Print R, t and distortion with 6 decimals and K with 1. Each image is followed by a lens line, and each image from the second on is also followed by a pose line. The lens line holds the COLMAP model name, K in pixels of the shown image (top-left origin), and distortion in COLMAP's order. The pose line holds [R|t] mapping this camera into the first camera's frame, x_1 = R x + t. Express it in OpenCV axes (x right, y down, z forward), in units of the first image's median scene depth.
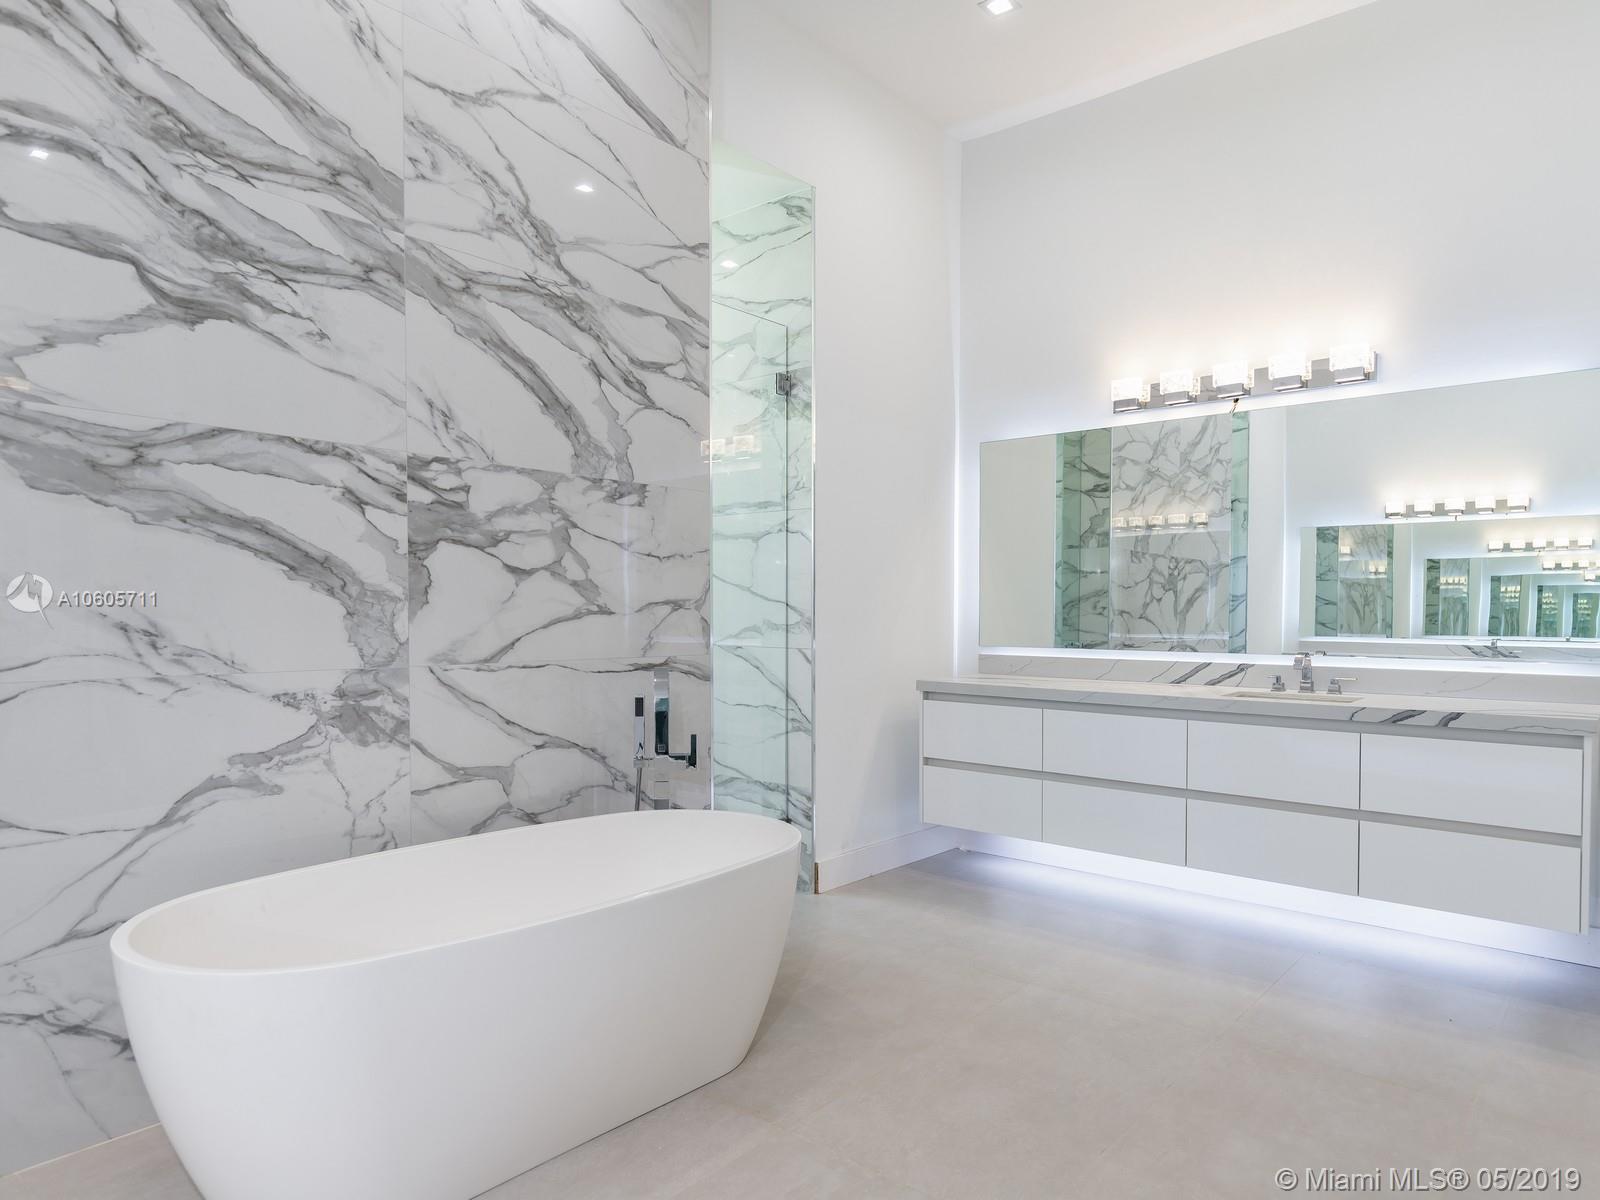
lens RADIAL K [[966.7, 0, 799.6], [0, 966.7, 614.0], [0, 0, 1]] dist [-0.001360, -0.000837]
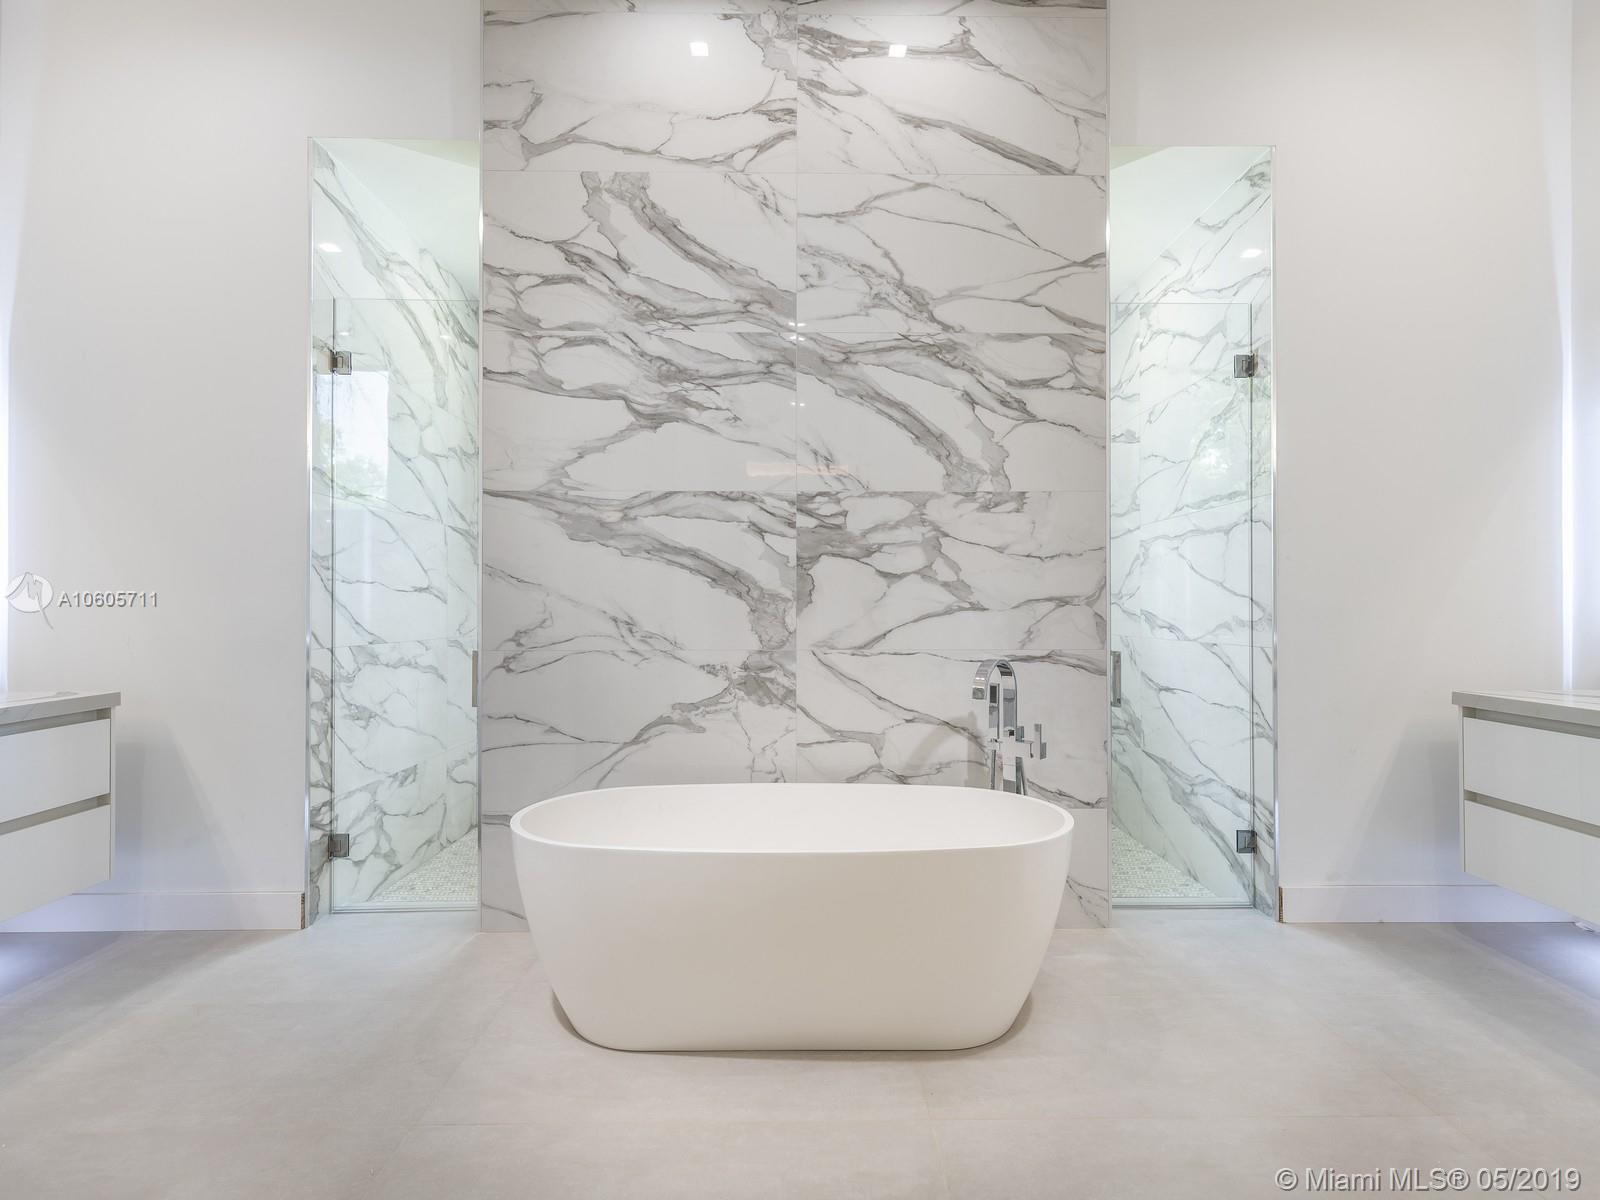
lens RADIAL K [[783.5, 0, 798.9], [0, 783.5, 589.3], [0, 0, 1]] dist [0.004047, 0.000249]
pose [[0.668981, -0.025091, -0.742856, 0.383890], [0.002828, 0.999509, -0.031212, 0.003925], [0.743274, 0.018780, 0.668723, 0.254615]]
